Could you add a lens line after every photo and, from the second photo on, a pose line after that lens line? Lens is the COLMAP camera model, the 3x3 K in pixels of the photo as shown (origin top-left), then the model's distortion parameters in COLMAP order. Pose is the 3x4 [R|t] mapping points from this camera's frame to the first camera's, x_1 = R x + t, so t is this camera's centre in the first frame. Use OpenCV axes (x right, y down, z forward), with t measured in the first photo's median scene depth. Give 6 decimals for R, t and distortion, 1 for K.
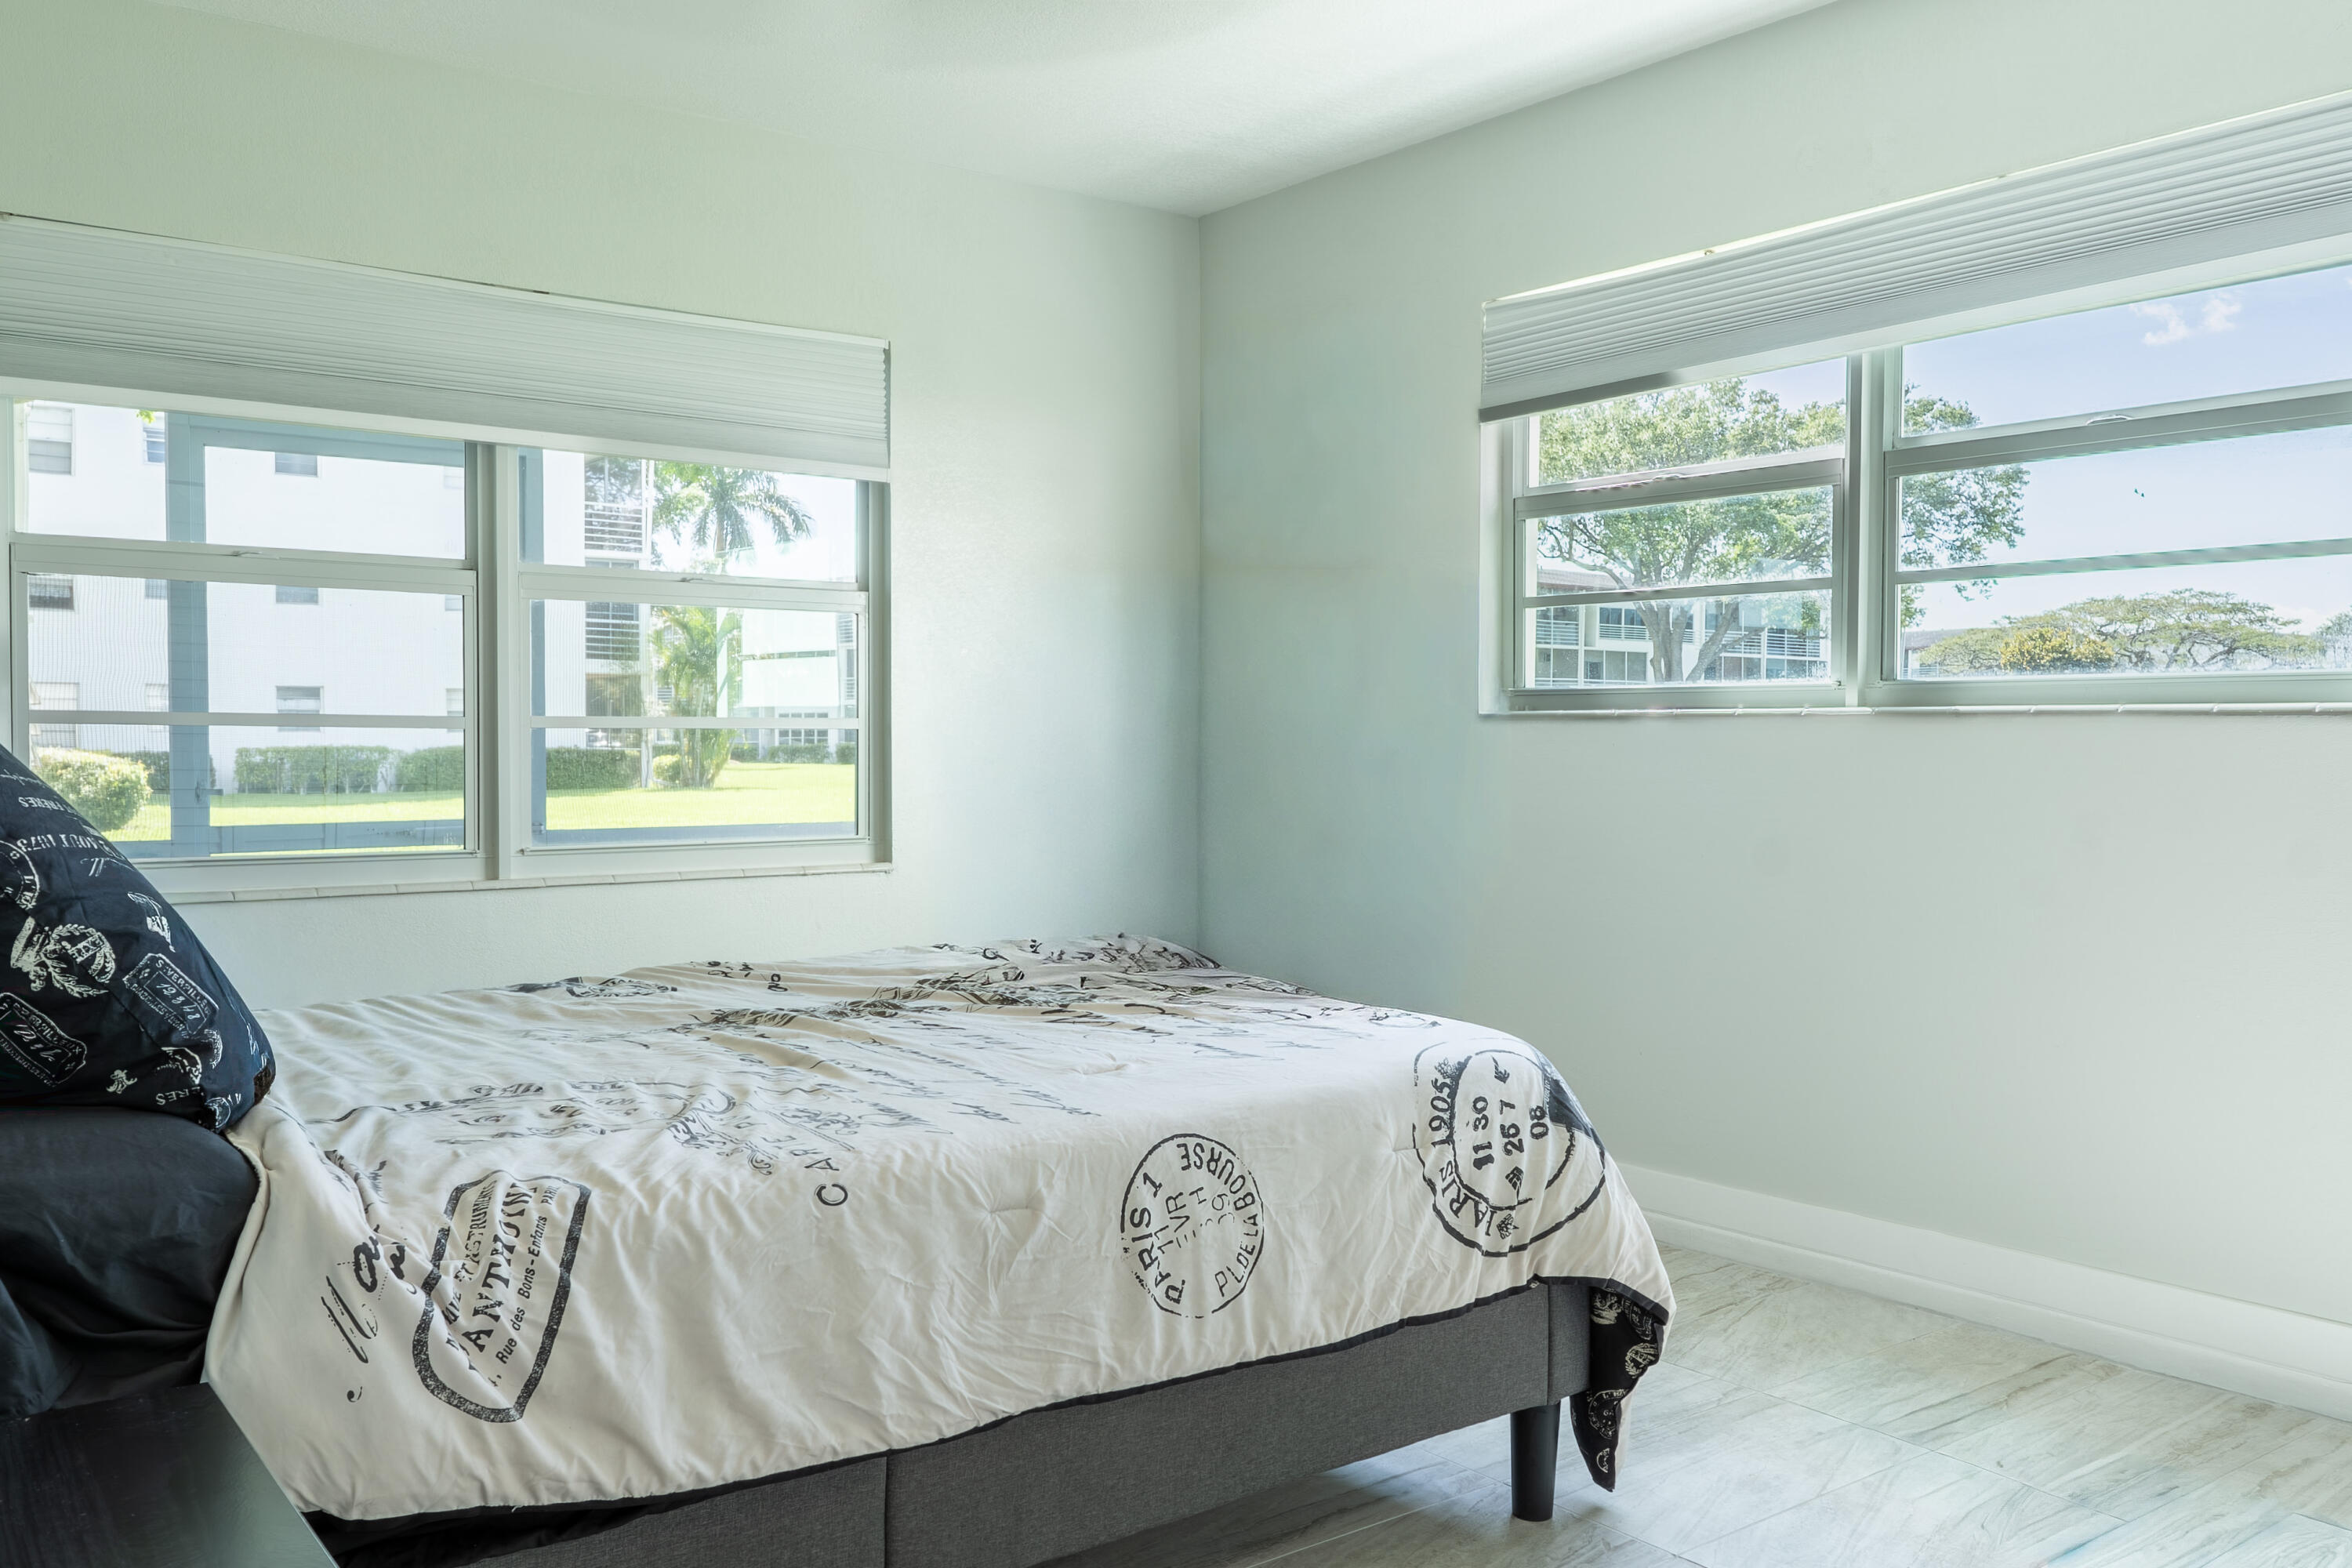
lens RADIAL K [[1871.7, 0, 1177.1], [0, 1871.7, 781.0], [0, 0, 1]] dist [-0.000628, 0.000459]
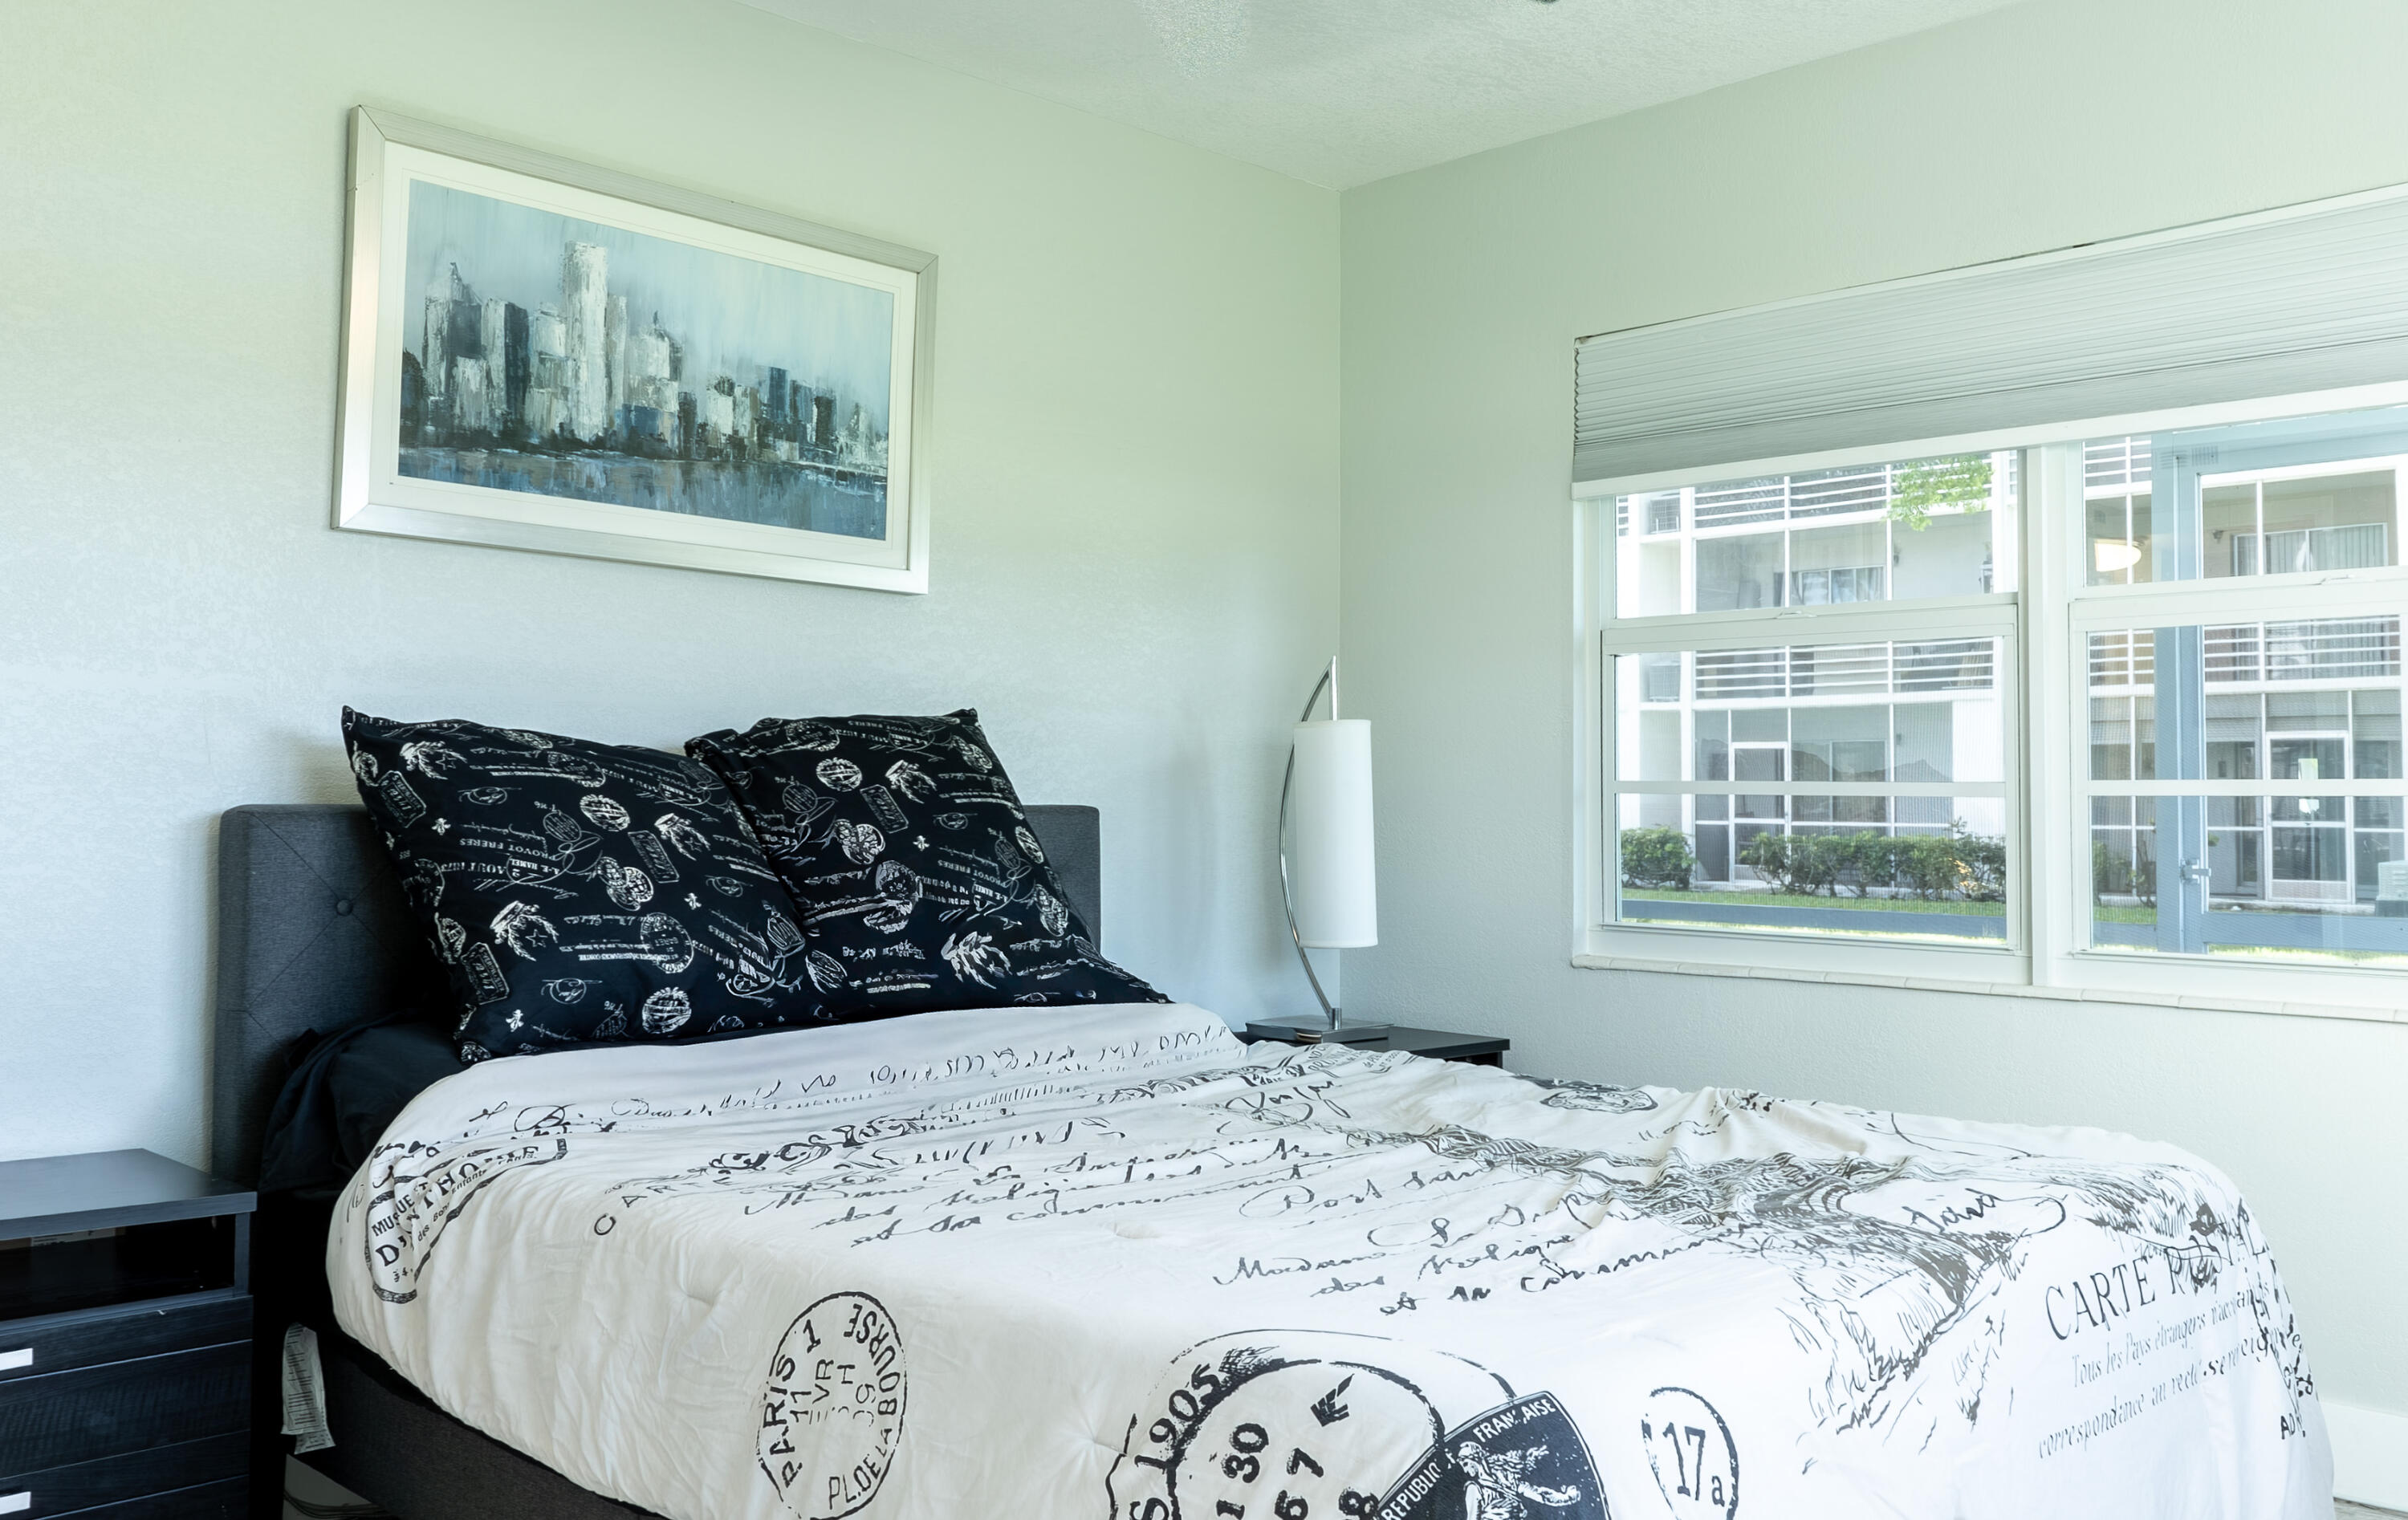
lens RADIAL K [[2001.3, 0, 1202.8], [0, 2001.3, 761.1], [0, 0, 1]] dist [0.006369, 0.002345]
pose [[0.138709, -0.023308, -0.990059, 0.866405], [-0.022321, 0.999395, -0.026655, -0.019397], [0.990082, 0.025797, 0.138105, 1.006542]]
